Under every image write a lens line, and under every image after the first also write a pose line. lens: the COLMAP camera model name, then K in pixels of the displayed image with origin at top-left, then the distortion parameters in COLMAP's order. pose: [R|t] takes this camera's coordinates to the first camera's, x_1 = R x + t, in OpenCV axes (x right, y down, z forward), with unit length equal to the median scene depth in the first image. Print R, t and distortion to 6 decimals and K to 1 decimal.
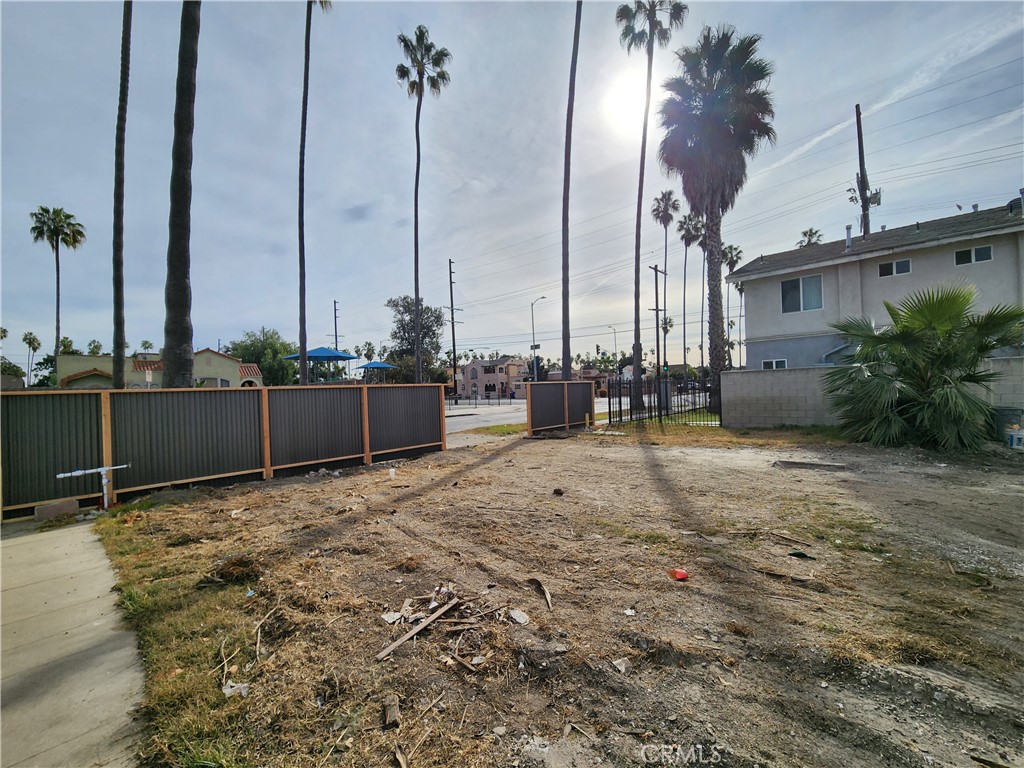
lens RADIAL K [[418.9, 0, 506.3], [0, 418.9, 391.3], [0, 0, 1]] dist [0.000109, -0.000008]
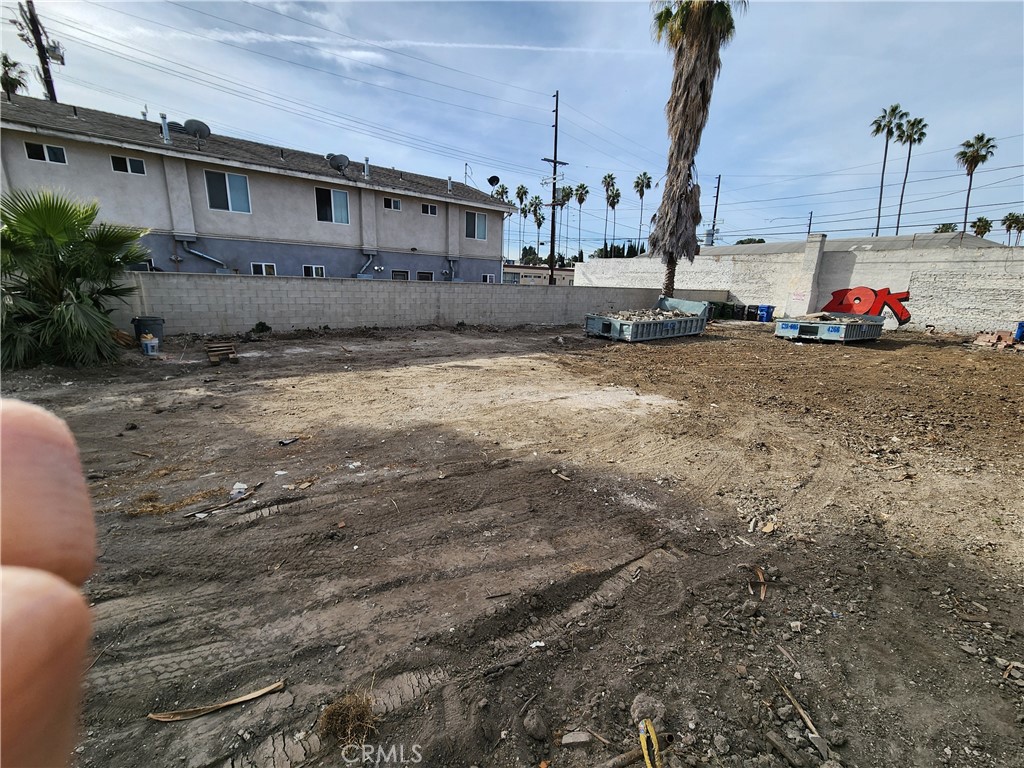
lens RADIAL K [[420.9, 0, 509.5], [0, 420.9, 389.5], [0, 0, 1]] dist [0.004308, -0.003904]
pose [[0.148733, -0.207101, 0.966947, 0.113580], [-0.039326, 0.975811, 0.215049, -0.036111], [-0.988095, -0.070012, 0.136991, -0.097688]]
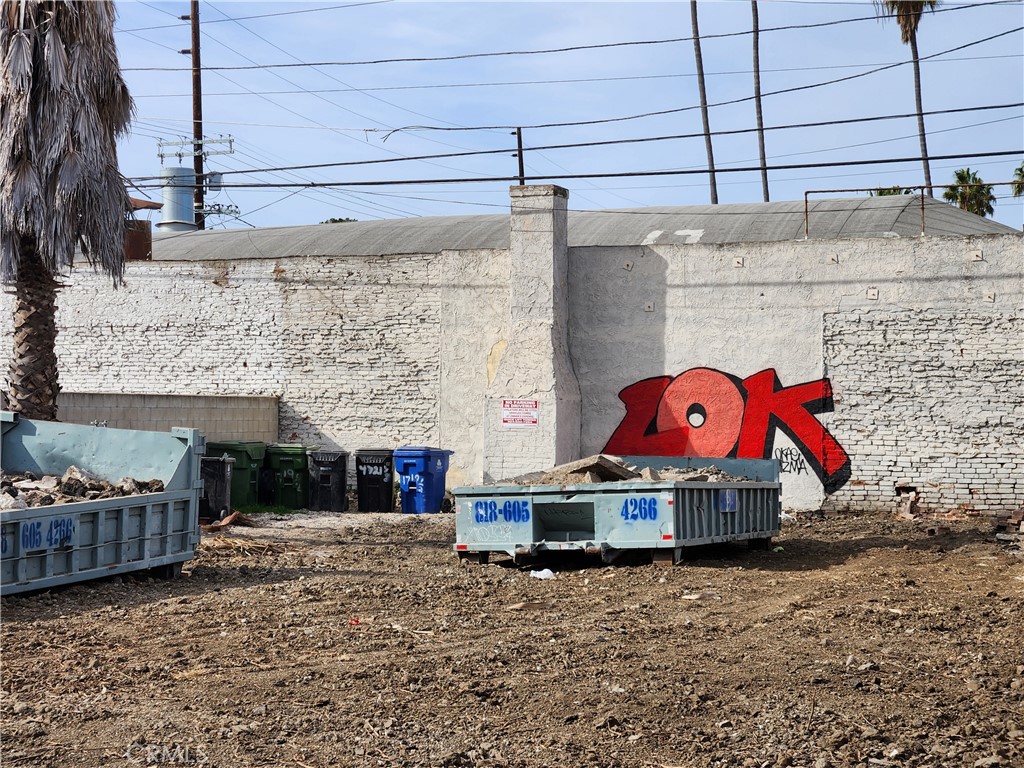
lens RADIAL K [[1956.2, 0, 472.2], [0, 1956.2, 382.2], [0, 0, 1]] dist [-0.238946, 2.820211]
pose [[-0.396972, 0.049513, 0.916494, 0.133263], [0.010705, 0.998726, -0.049319, -0.006687], [-0.917768, -0.009768, -0.396997, -0.126961]]
